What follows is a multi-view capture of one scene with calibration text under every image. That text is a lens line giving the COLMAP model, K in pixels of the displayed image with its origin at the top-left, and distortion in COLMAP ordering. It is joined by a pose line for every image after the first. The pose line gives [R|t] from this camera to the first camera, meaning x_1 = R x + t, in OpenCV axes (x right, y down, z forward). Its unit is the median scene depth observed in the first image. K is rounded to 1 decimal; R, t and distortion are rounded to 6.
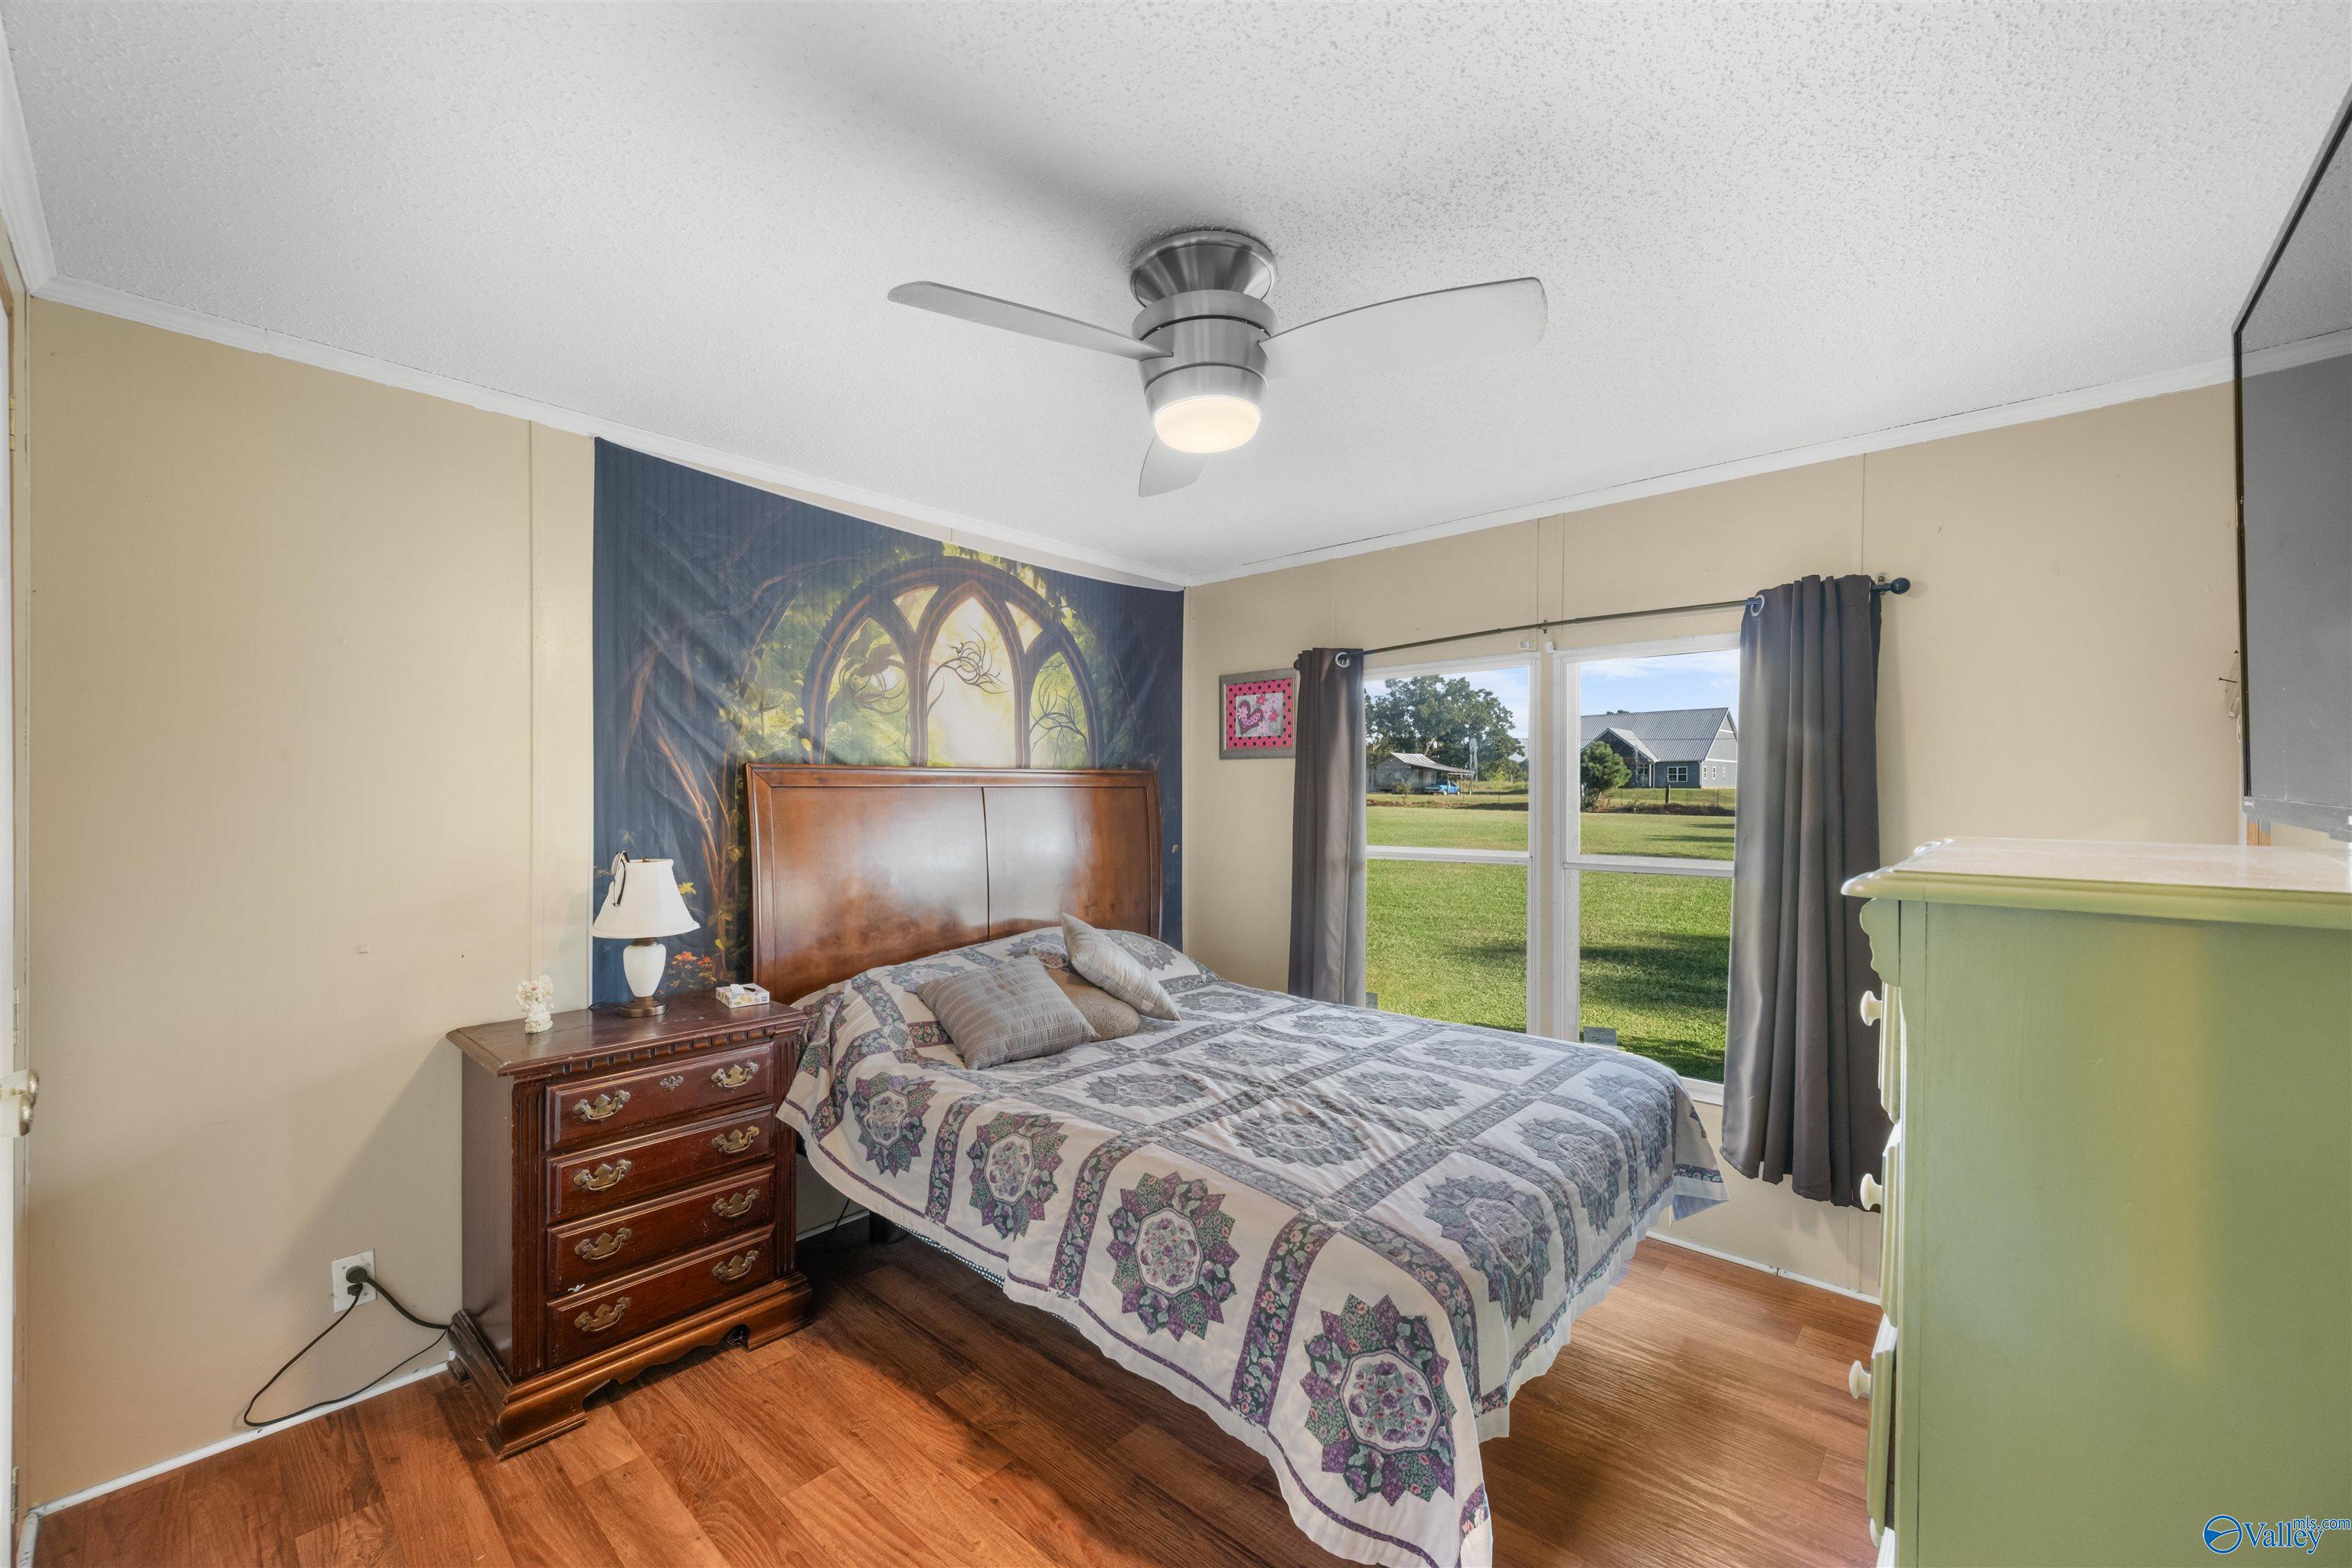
lens RADIAL K [[929.0, 0, 1175.7], [0, 929.0, 787.1], [0, 0, 1]] dist [-0.002854, 0.000572]
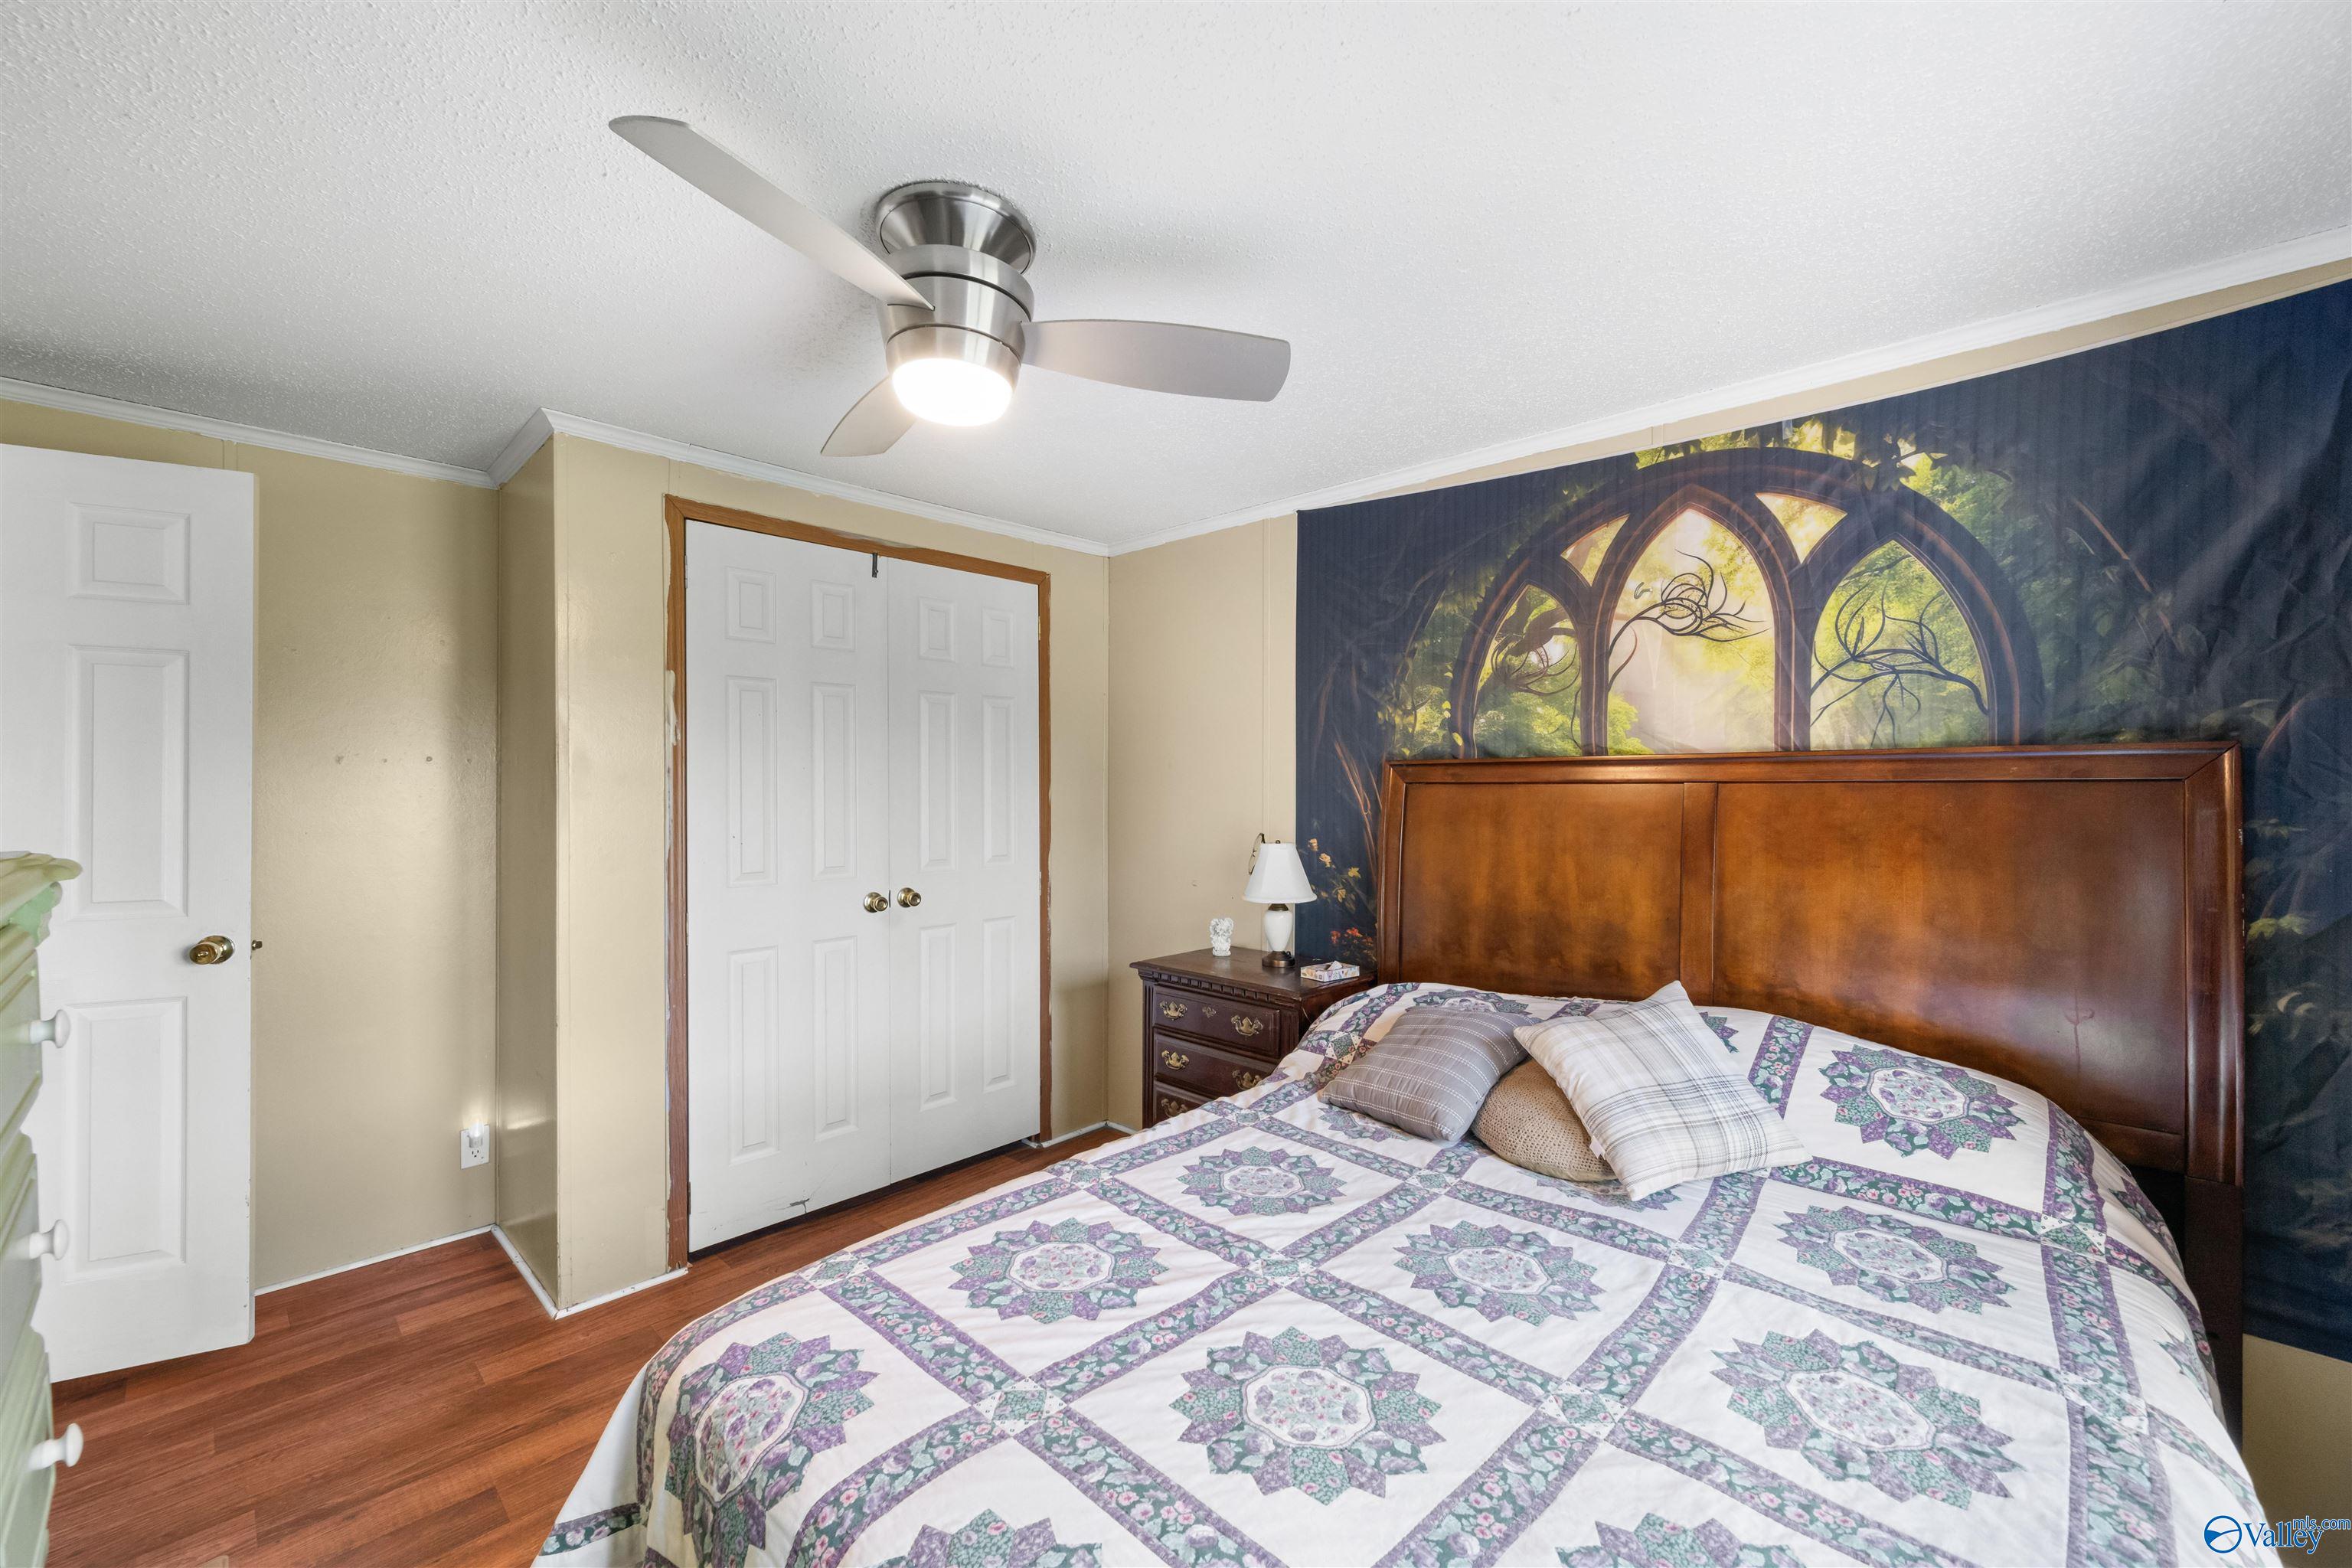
lens RADIAL K [[929.0, 0, 1175.6], [0, 929.0, 787.8], [0, 0, 1]] dist [-0.002854, 0.000572]
pose [[-0.021858, 0.001787, -0.999759, 0.535738], [0.002110, 0.999996, 0.001742, 0.002270], [0.999759, -0.002071, -0.021861, 0.697091]]
